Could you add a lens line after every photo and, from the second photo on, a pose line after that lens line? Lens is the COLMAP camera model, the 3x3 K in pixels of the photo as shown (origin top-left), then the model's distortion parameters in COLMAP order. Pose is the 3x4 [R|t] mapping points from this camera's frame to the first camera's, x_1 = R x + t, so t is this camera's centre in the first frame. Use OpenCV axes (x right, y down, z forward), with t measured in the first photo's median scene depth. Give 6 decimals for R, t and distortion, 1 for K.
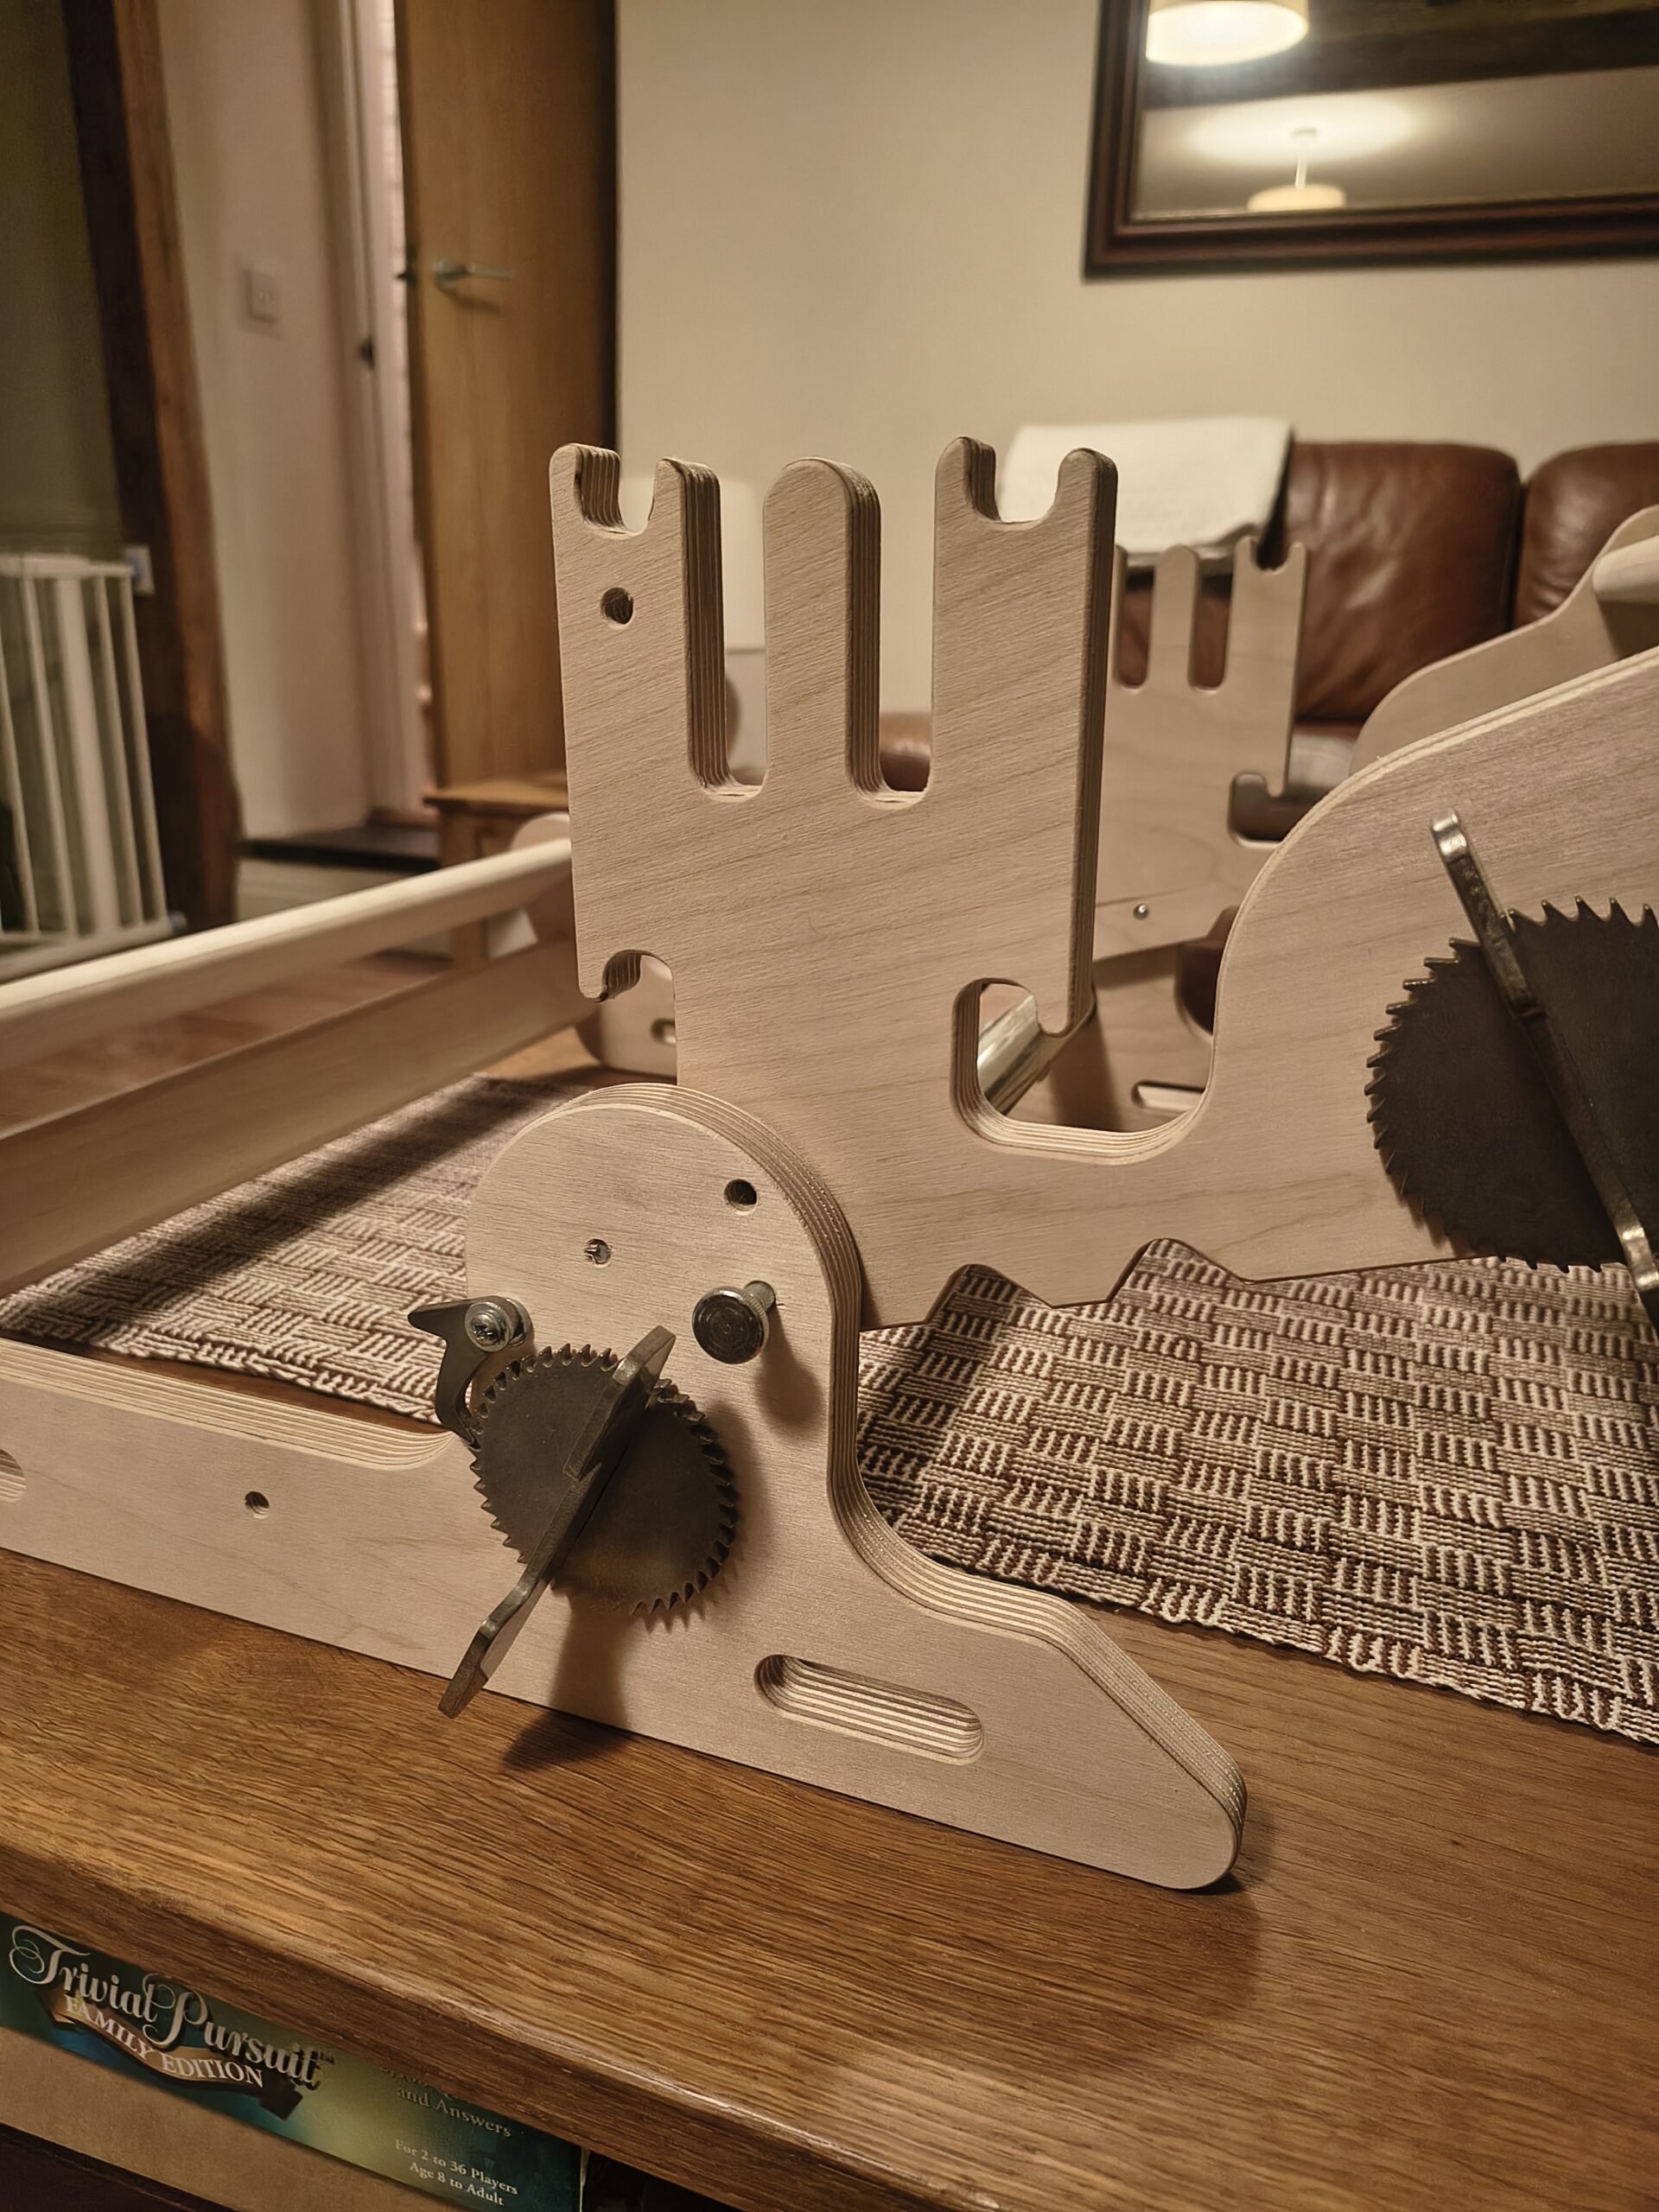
lens RADIAL K [[1574.7, 0, 829.5], [0, 1574.7, 1106.0], [0, 0, 1]] dist [0.030075, -0.003792]
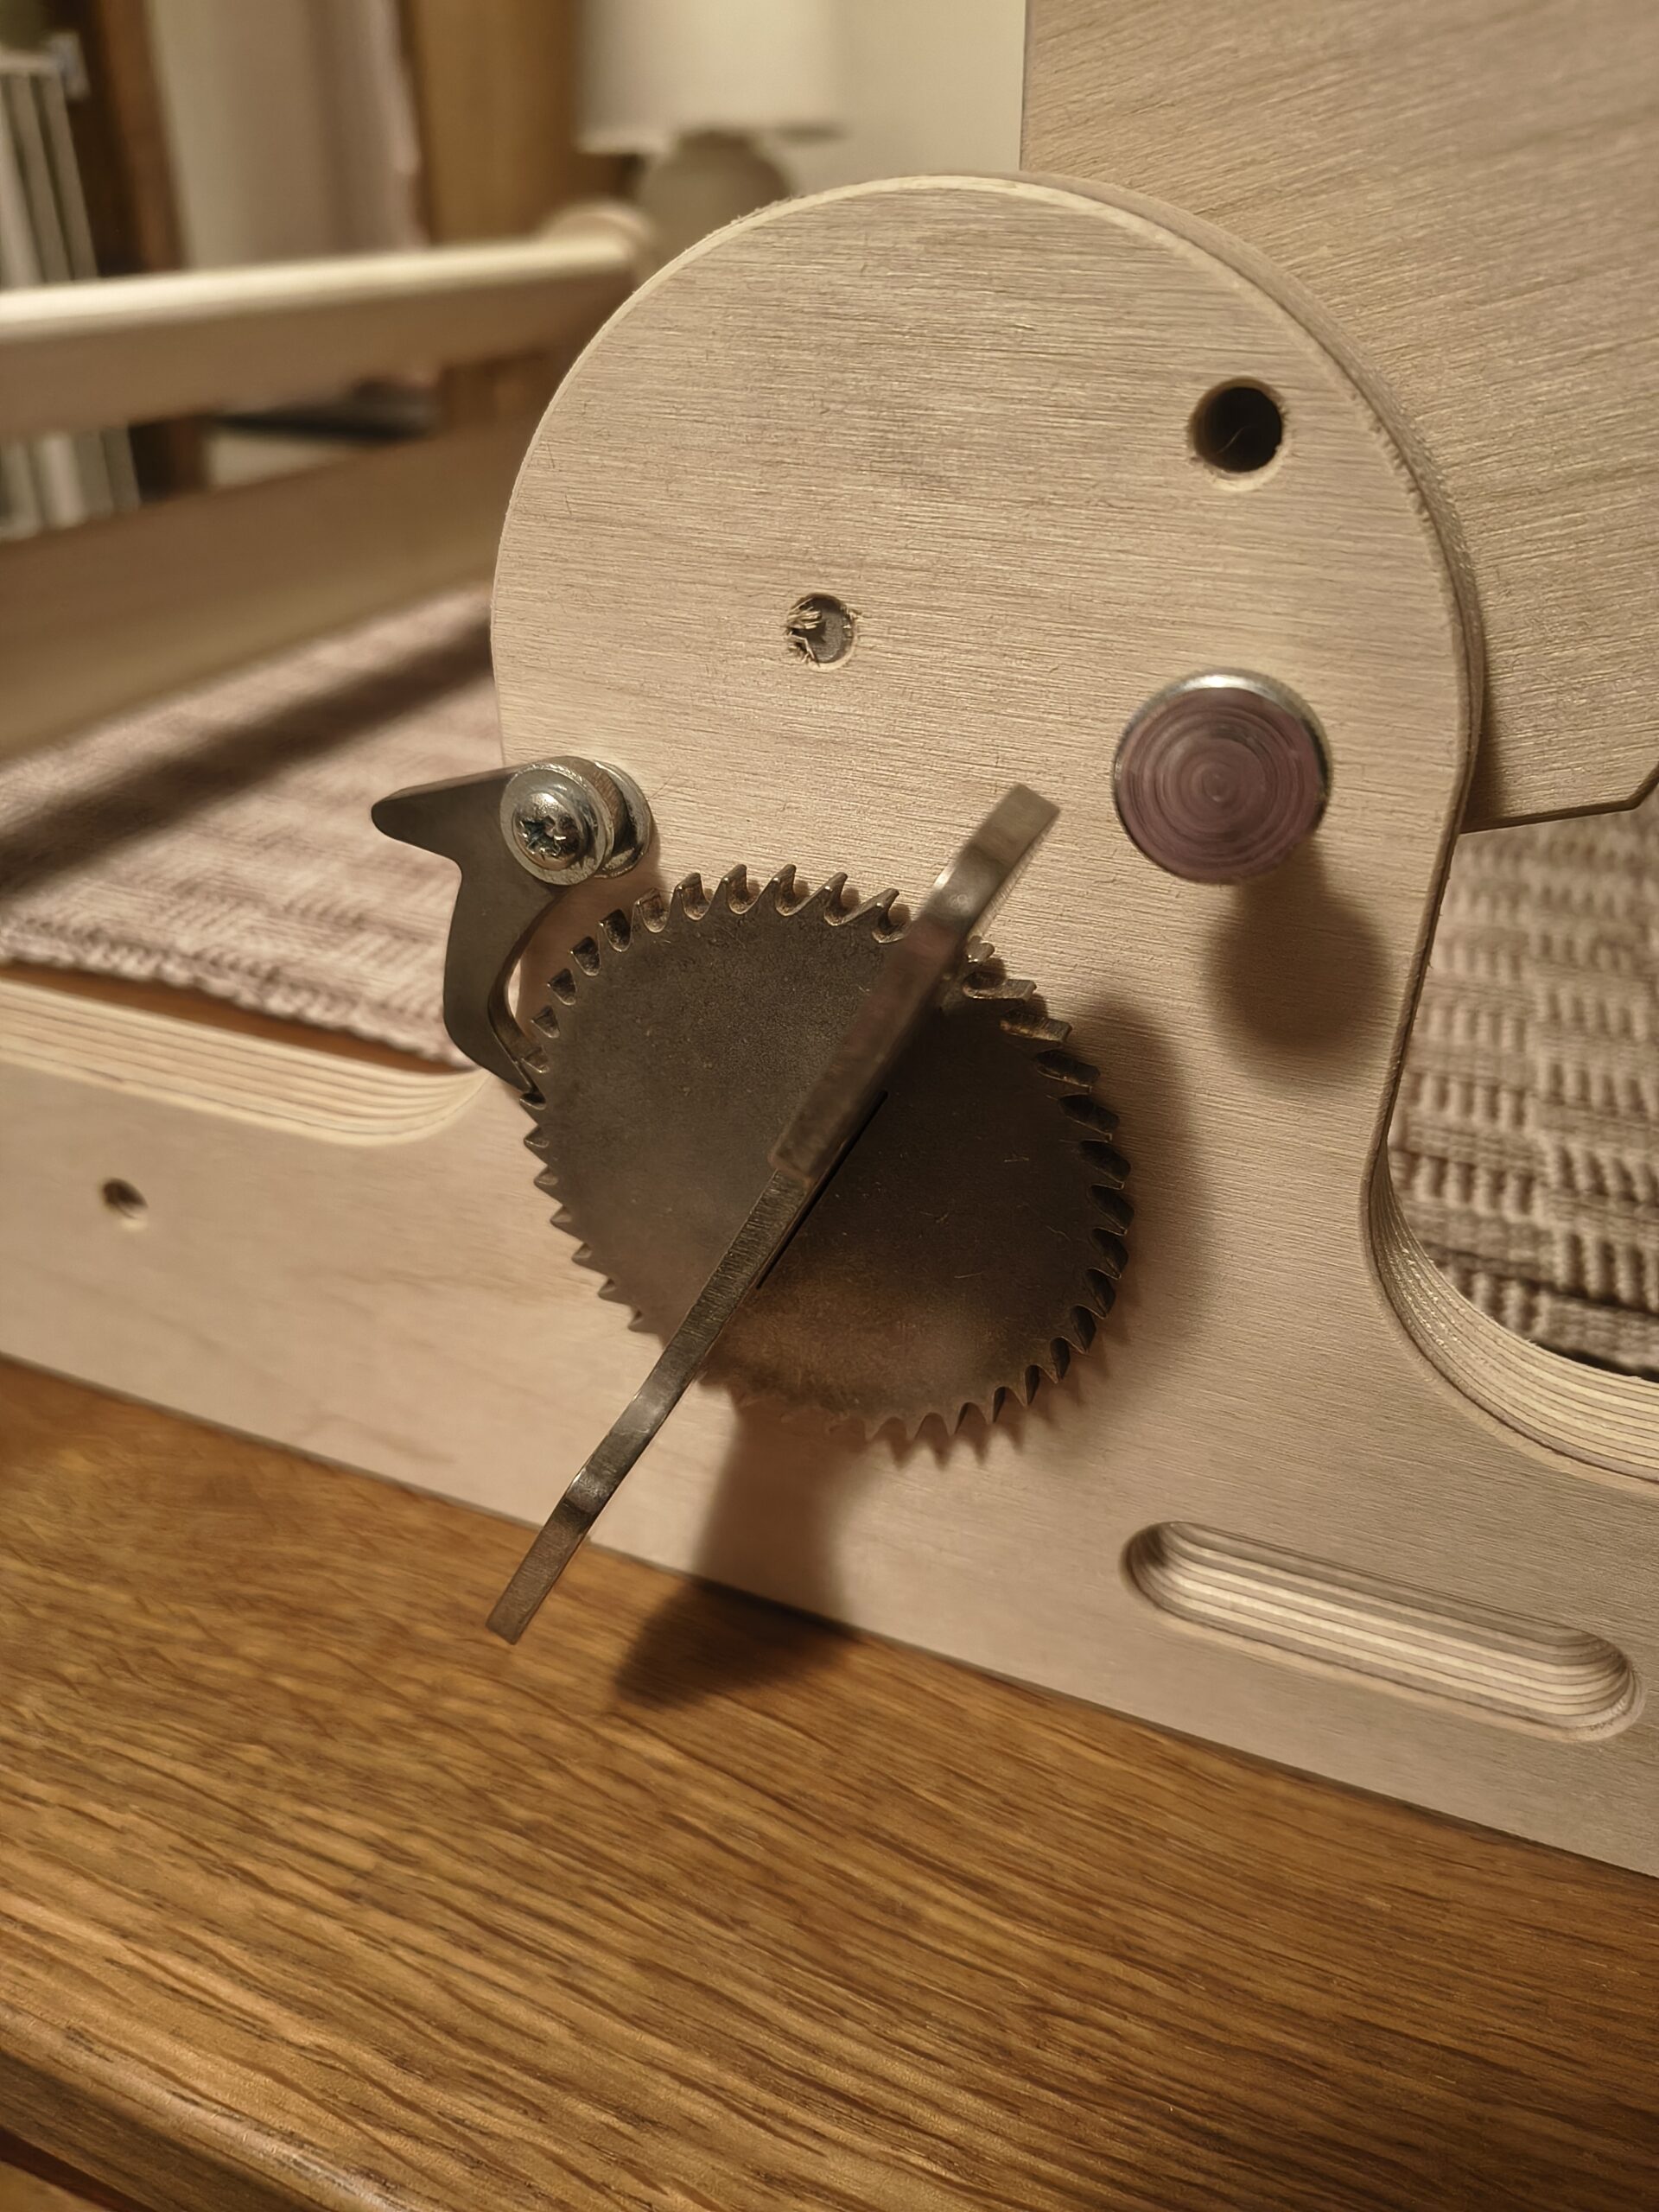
lens RADIAL K [[1544.9, 0, 829.5], [0, 1544.9, 1106.0], [0, 0, 1]] dist [-0.010234, -0.000188]
pose [[0.999919, 0.002866, -0.012402, -0.135127], [-0.000162, 0.977116, 0.212708, 0.124064], [0.012727, -0.212688, 0.977037, 0.570315]]
